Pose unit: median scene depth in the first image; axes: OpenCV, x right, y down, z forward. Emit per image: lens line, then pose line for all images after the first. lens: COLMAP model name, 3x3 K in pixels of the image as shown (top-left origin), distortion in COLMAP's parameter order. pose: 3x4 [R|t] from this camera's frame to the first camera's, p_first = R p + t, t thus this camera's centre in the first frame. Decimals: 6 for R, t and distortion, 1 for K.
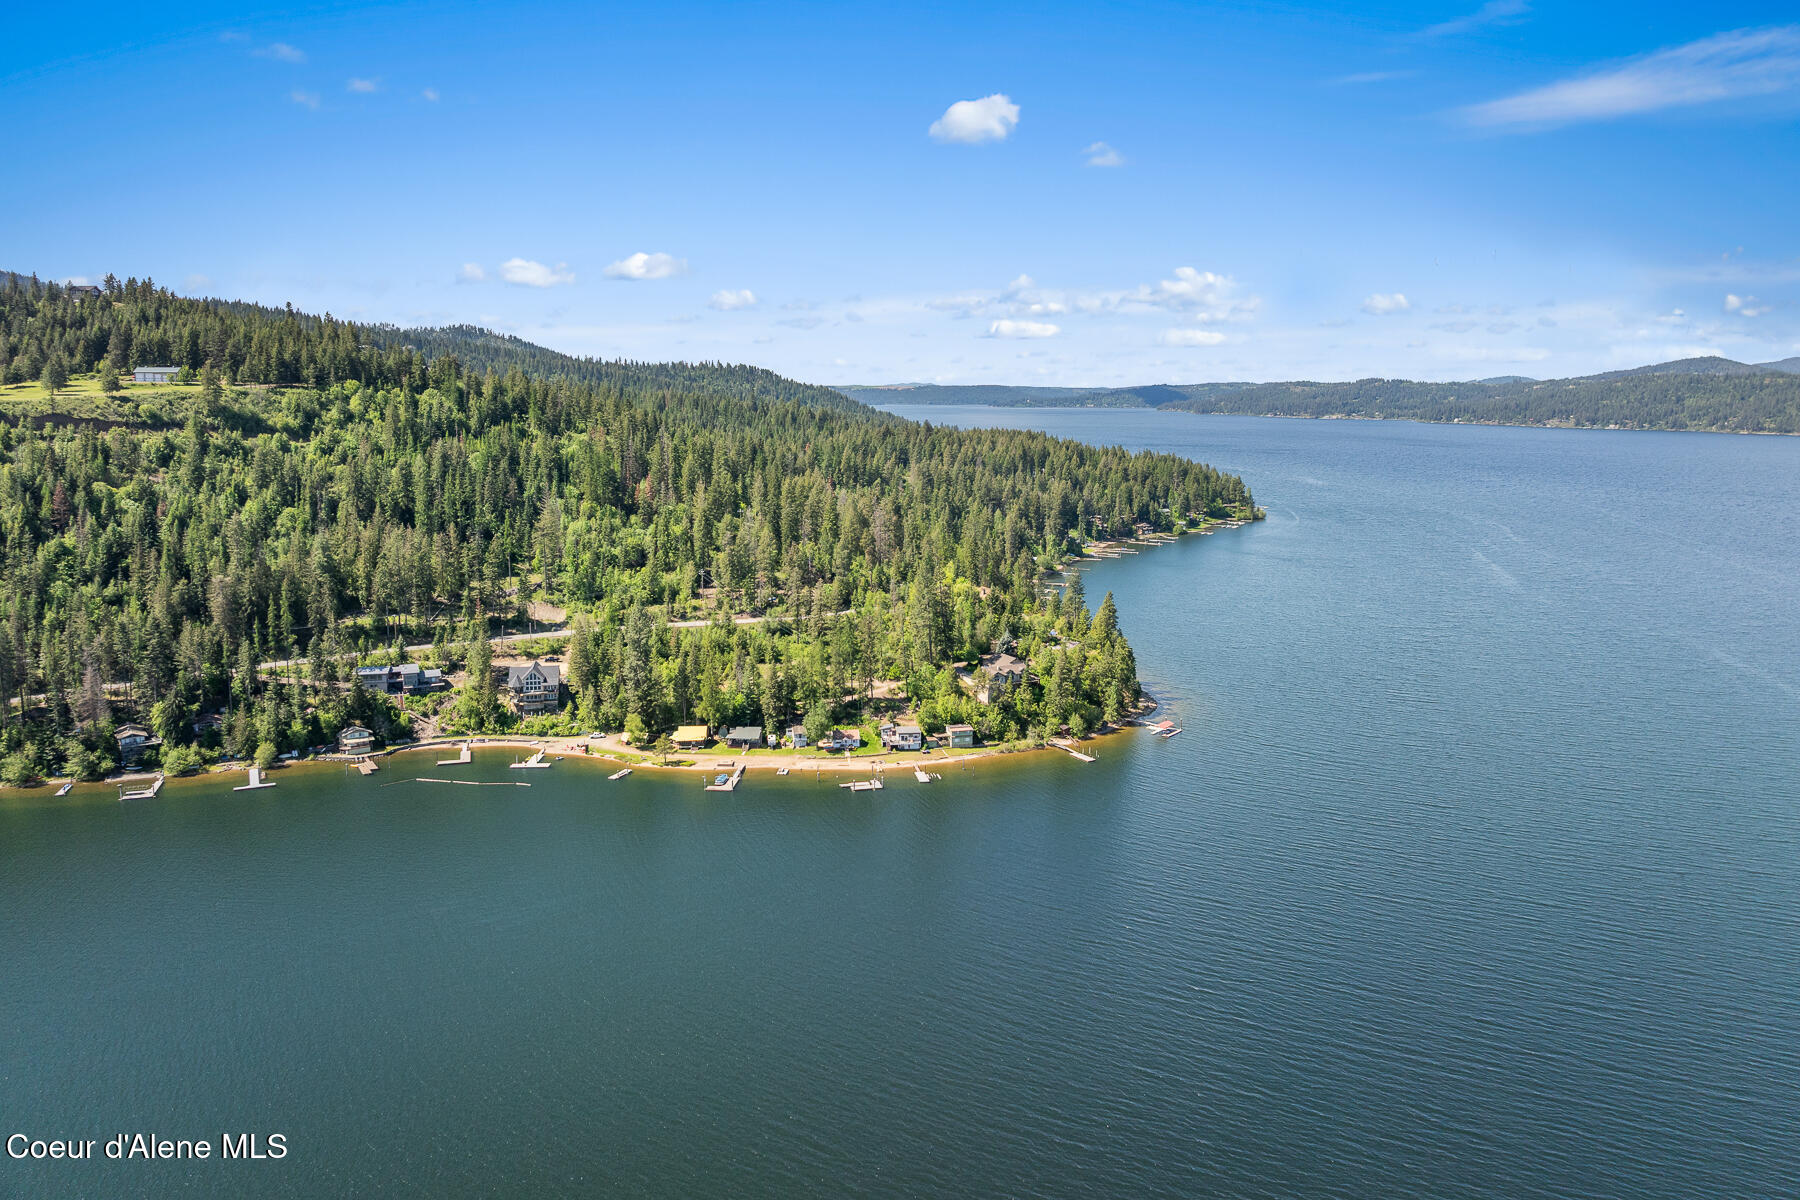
lens RADIAL K [[1243.2, 0, 887.0], [0, 1243.2, 586.9], [0, 0, 1]] dist [-0.025214, -0.000269]
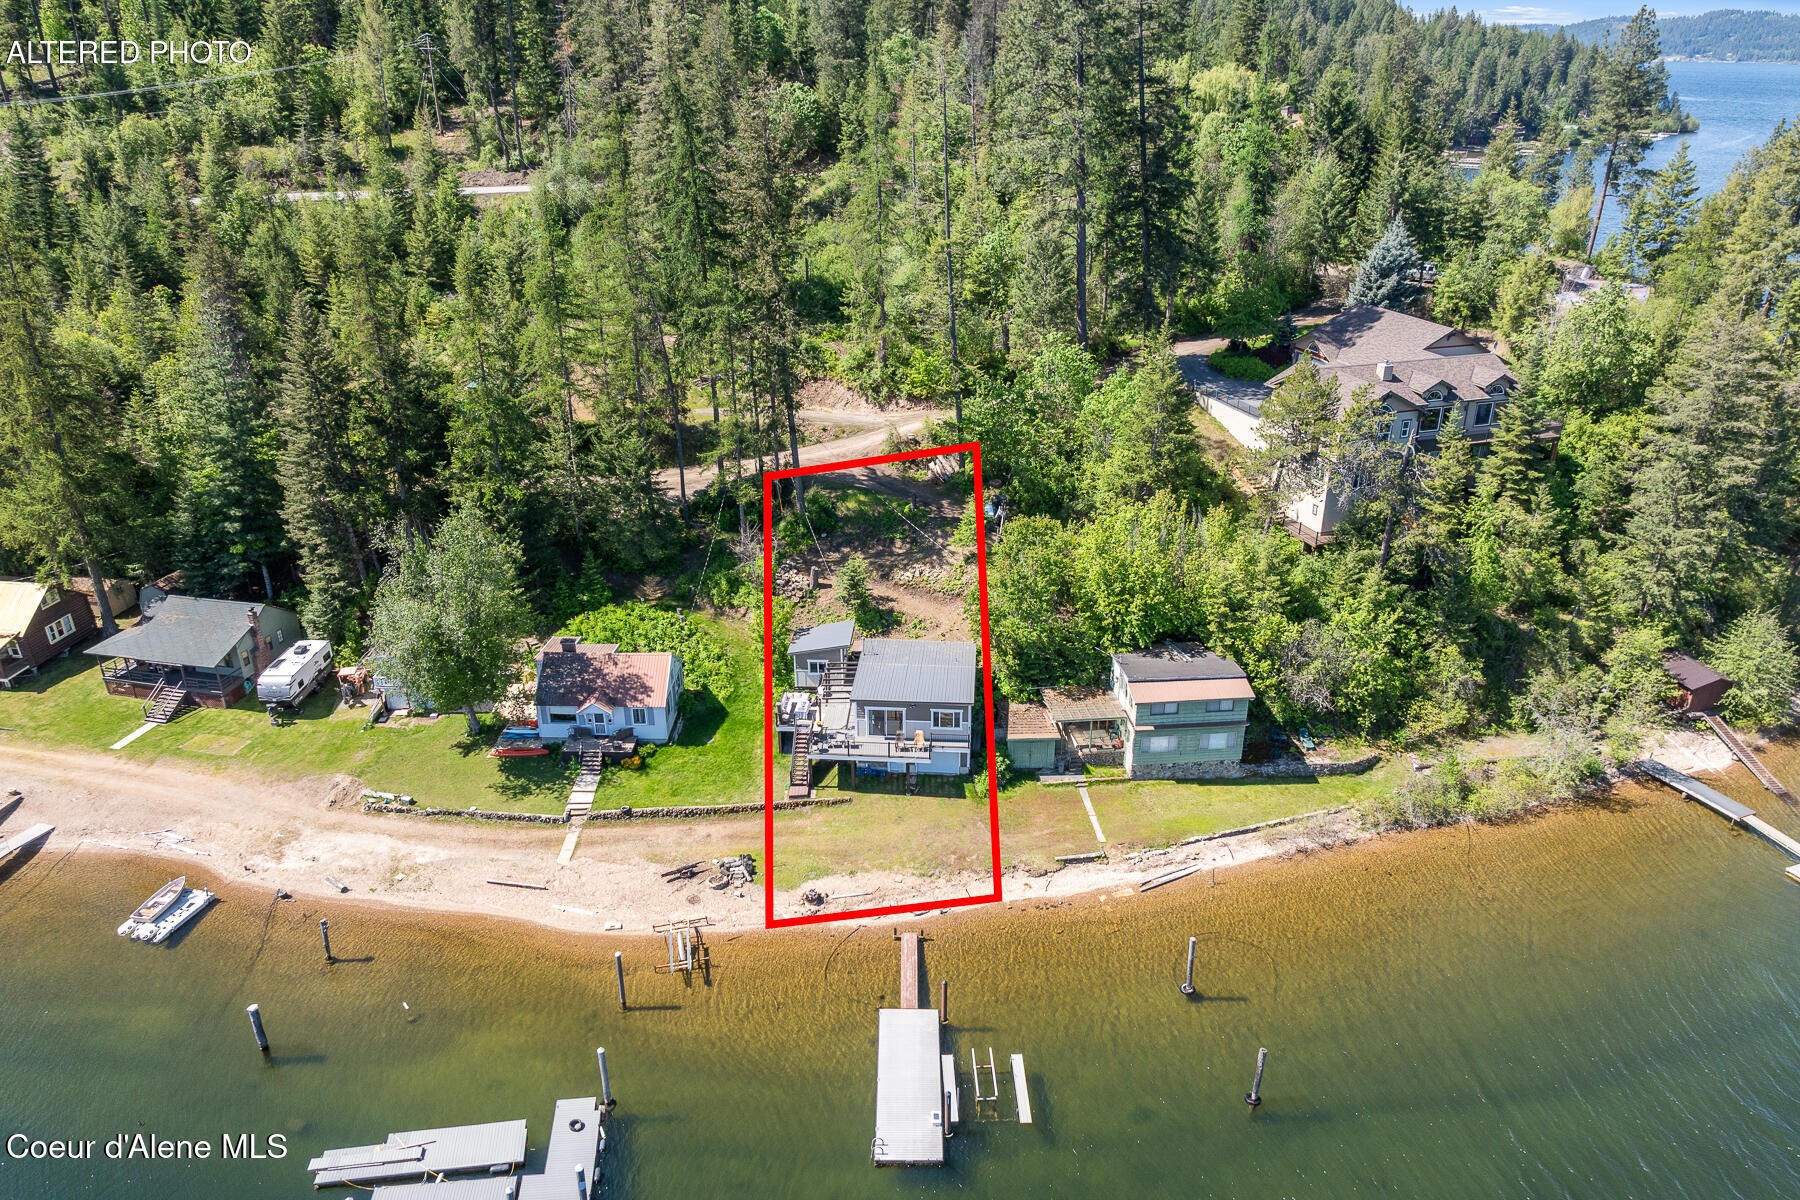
lens RADIAL K [[1243.2, 0, 887.0], [0, 1243.2, 586.9], [0, 0, 1]] dist [-0.025214, -0.000269]
pose [[0.985823, 0.064654, -0.154832, 0.040521], [-0.023367, 0.966688, 0.254889, 0.049451], [0.166154, -0.247657, 0.954494, 0.778797]]
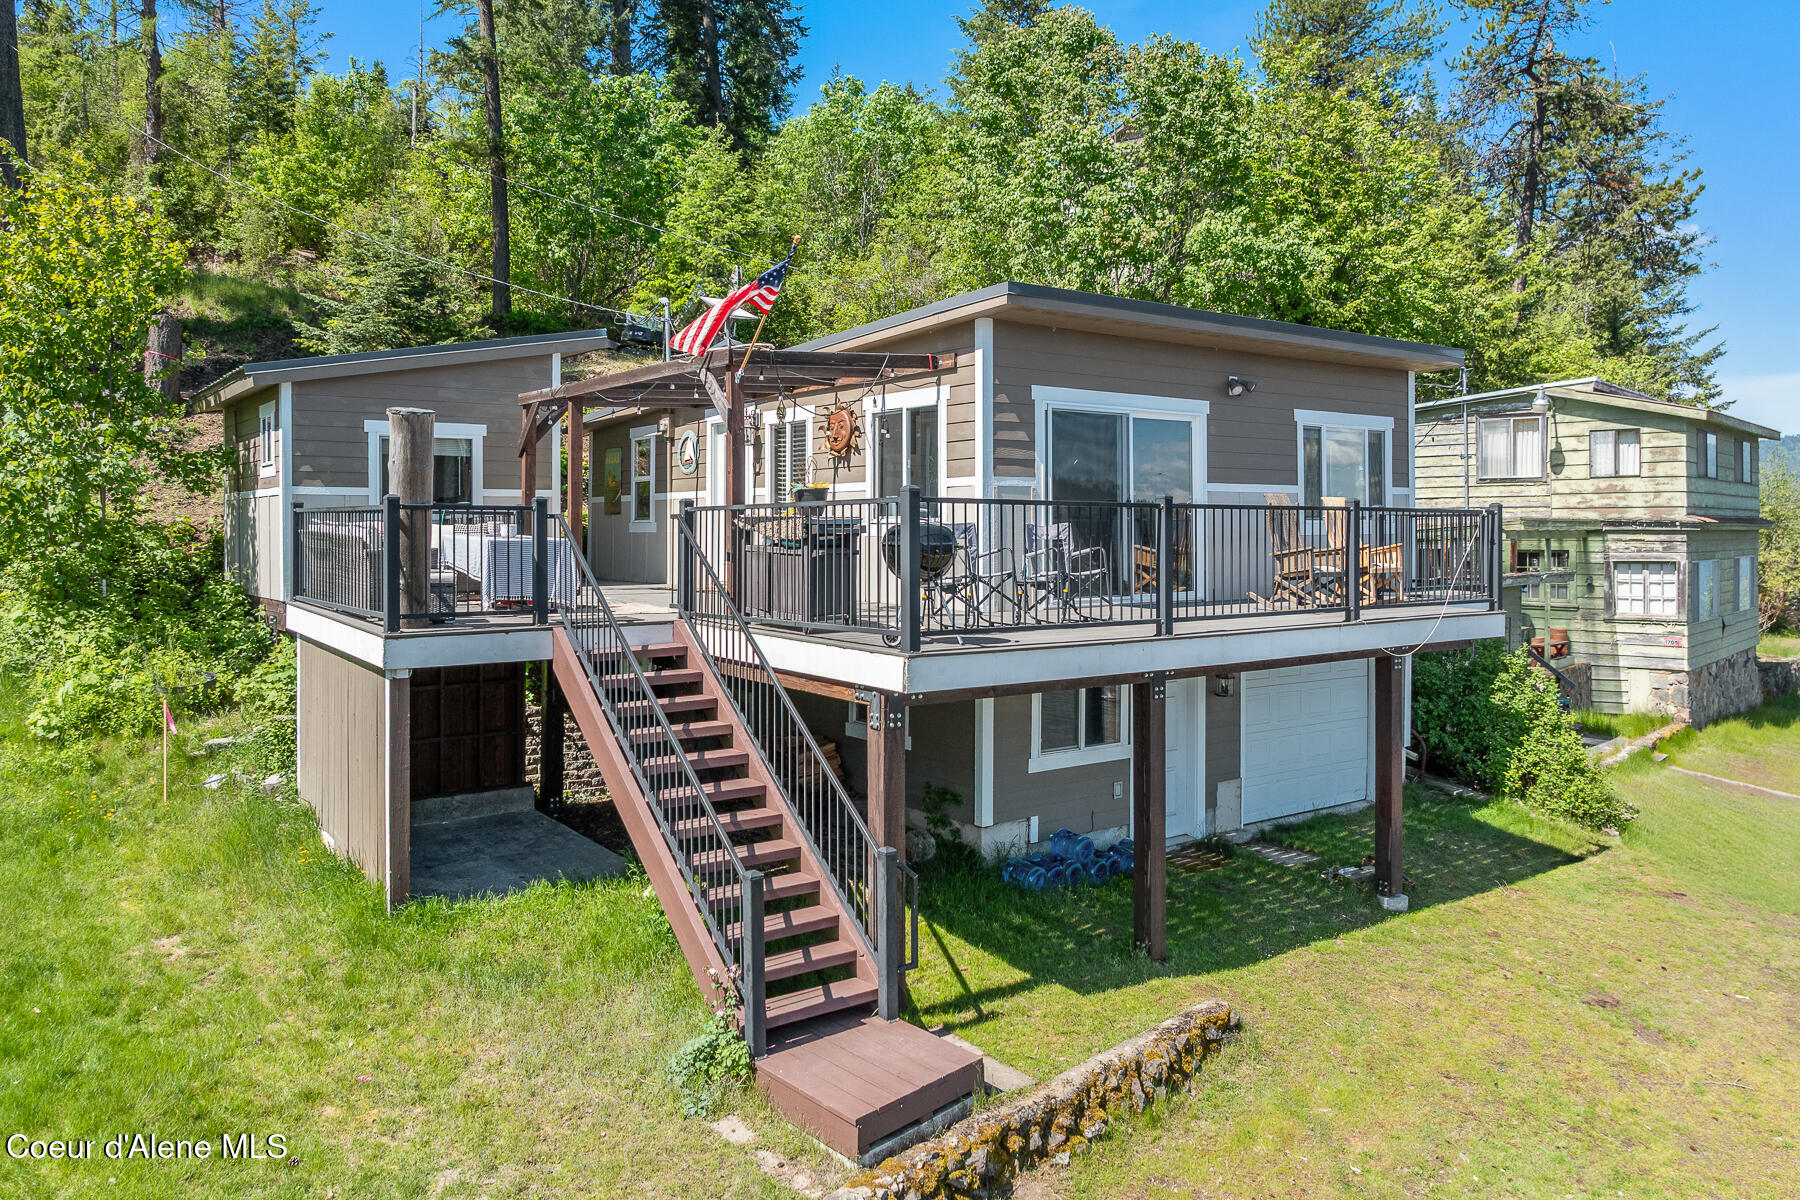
lens RADIAL K [[1286.9, 0, 893.2], [0, 1286.9, 534.2], [0, 0, 1]] dist [-0.003068, -0.005696]
pose [[0.830035, 0.025747, 0.557116, -0.012266], [0.060780, 0.988808, -0.136252, 0.125758], [-0.554389, 0.146955, 0.819181, 0.938124]]
